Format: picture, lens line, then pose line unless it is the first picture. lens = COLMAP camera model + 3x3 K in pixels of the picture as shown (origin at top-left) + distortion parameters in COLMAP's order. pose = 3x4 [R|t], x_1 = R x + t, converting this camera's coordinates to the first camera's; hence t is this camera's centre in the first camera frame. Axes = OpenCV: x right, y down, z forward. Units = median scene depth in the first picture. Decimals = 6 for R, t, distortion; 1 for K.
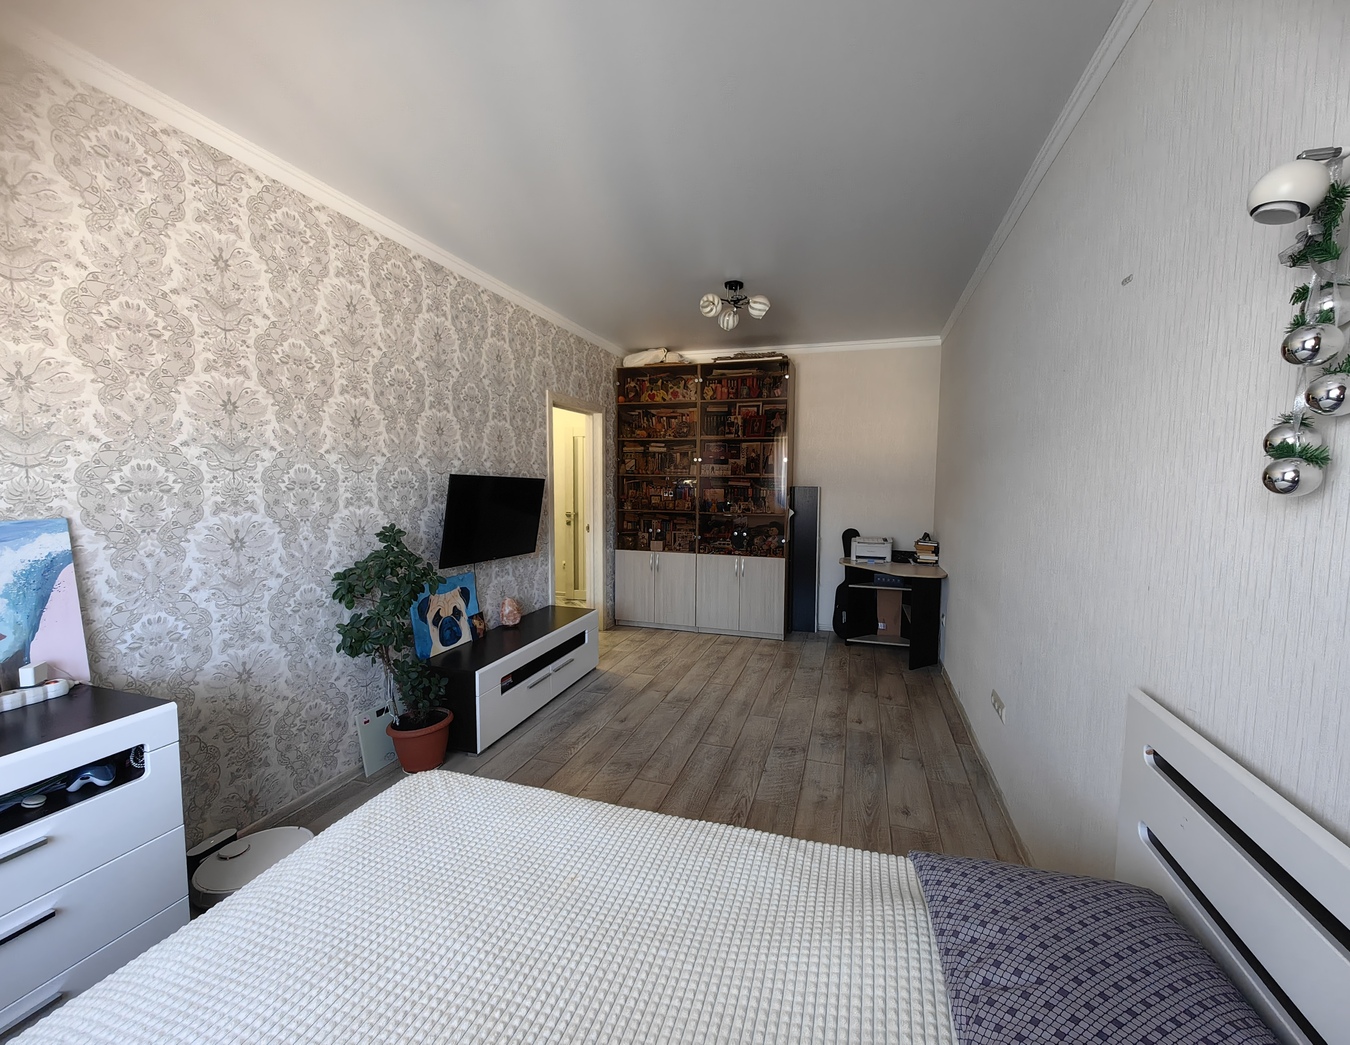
lens RADIAL K [[530.7, 0, 698.5], [0, 530.7, 535.9], [0, 0, 1]] dist [0.008657, -0.003148]
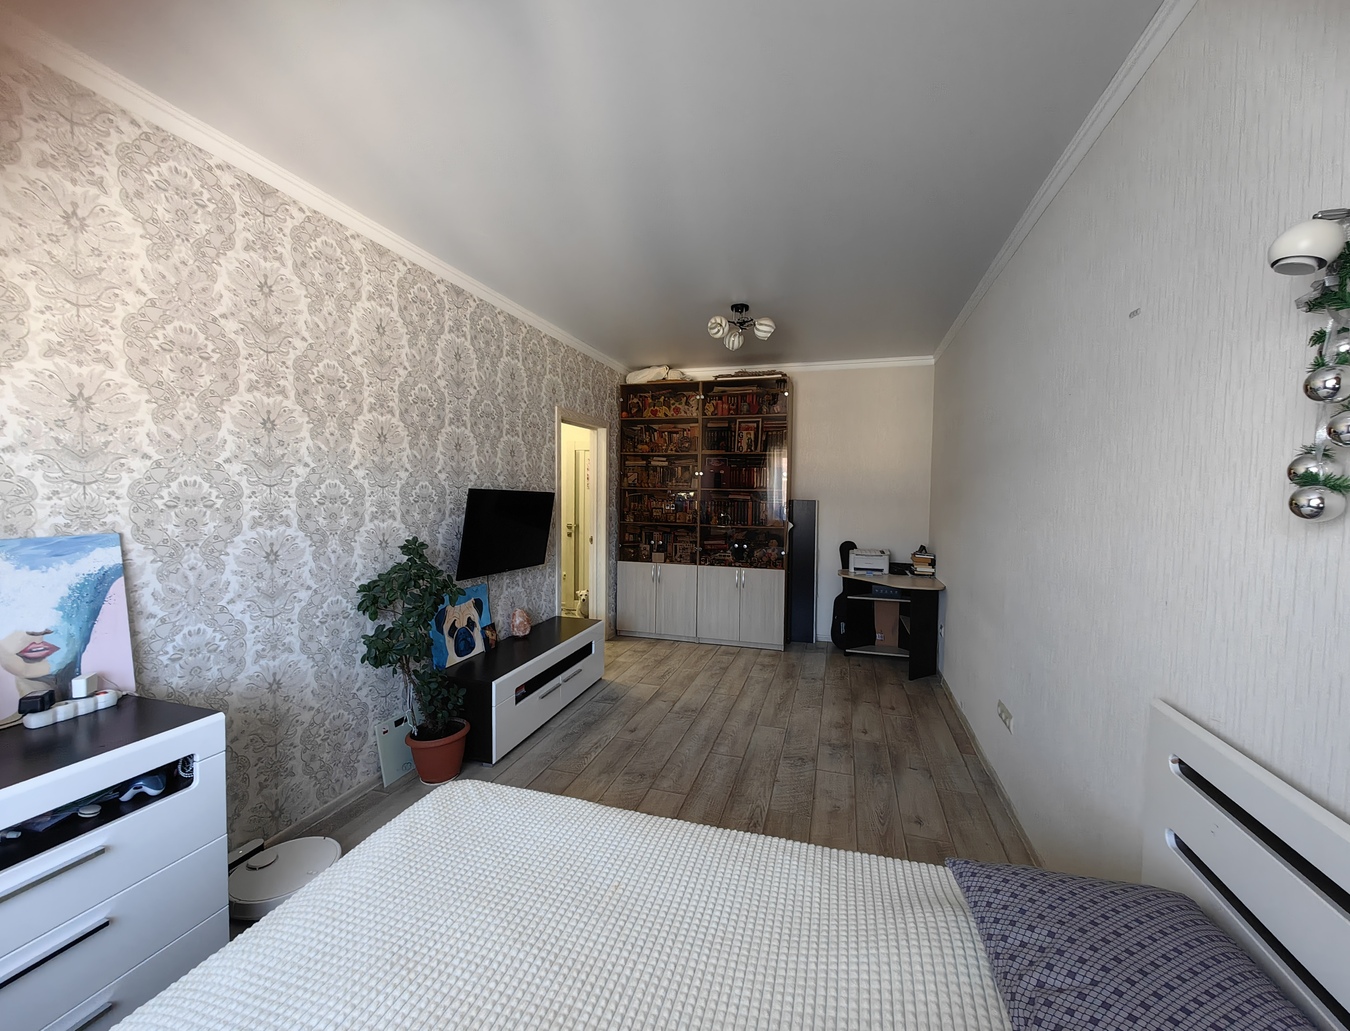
lens RADIAL K [[530.7, 0, 672.8], [0, 530.7, 526.0], [0, 0, 1]] dist [0.008657, -0.003148]
pose [[0.999973, 0.002614, 0.006797, -0.110605], [-0.002379, 0.999407, -0.034350, -0.012836], [-0.006883, 0.034333, 0.999387, -0.040221]]
